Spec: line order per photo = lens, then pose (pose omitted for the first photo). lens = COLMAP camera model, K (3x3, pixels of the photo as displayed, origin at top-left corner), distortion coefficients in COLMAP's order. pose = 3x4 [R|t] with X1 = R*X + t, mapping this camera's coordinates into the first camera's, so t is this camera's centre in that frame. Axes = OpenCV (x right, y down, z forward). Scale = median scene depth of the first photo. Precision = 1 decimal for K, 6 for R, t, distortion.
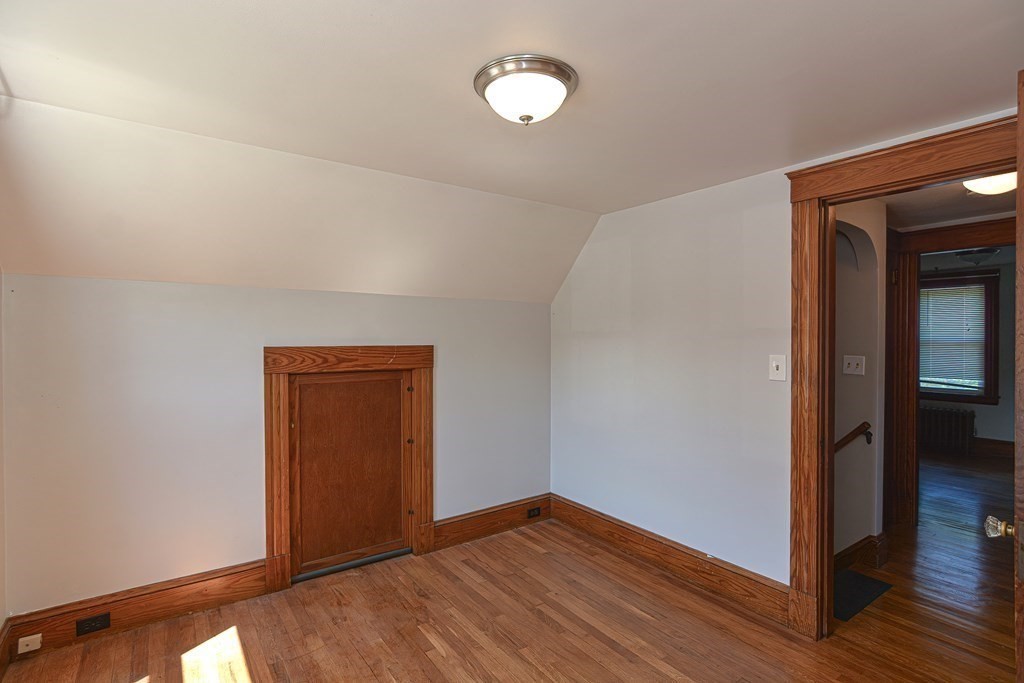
lens RADIAL K [[501.2, 0, 512.0], [0, 501.2, 341.5], [0, 0, 1]] dist [-0.016115, 0.000481]
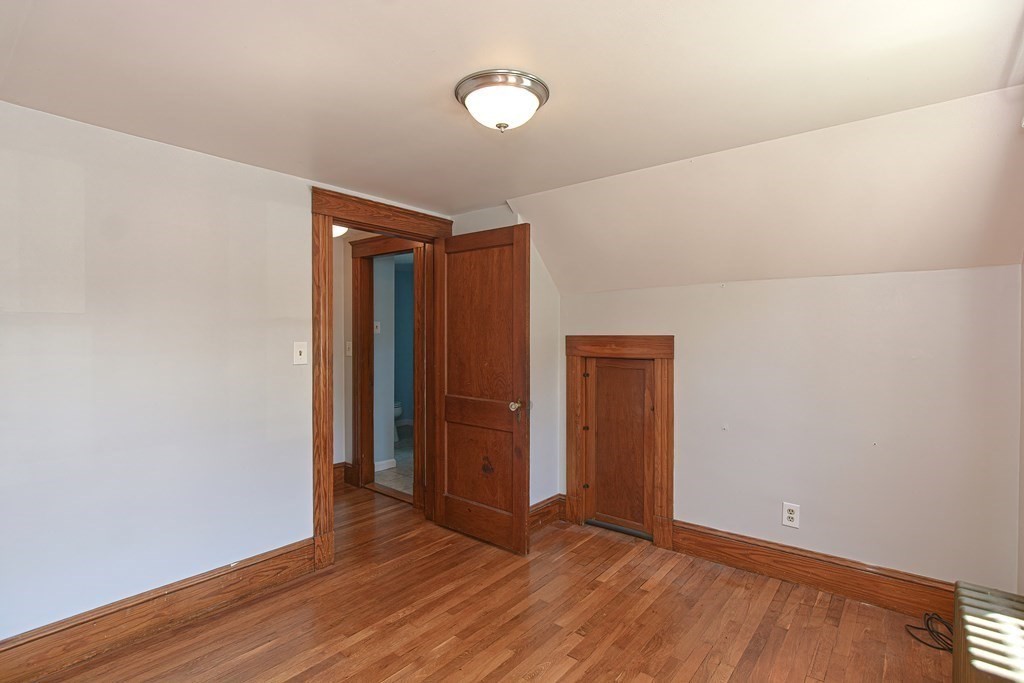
lens RADIAL K [[501.2, 0, 512.0], [0, 501.2, 341.5], [0, 0, 1]] dist [-0.016115, 0.000481]
pose [[-0.265796, -0.017609, 0.963869, -1.051876], [0.010078, 0.999728, 0.021043, 0.010850], [-0.963977, 0.015307, -0.265546, 1.270063]]
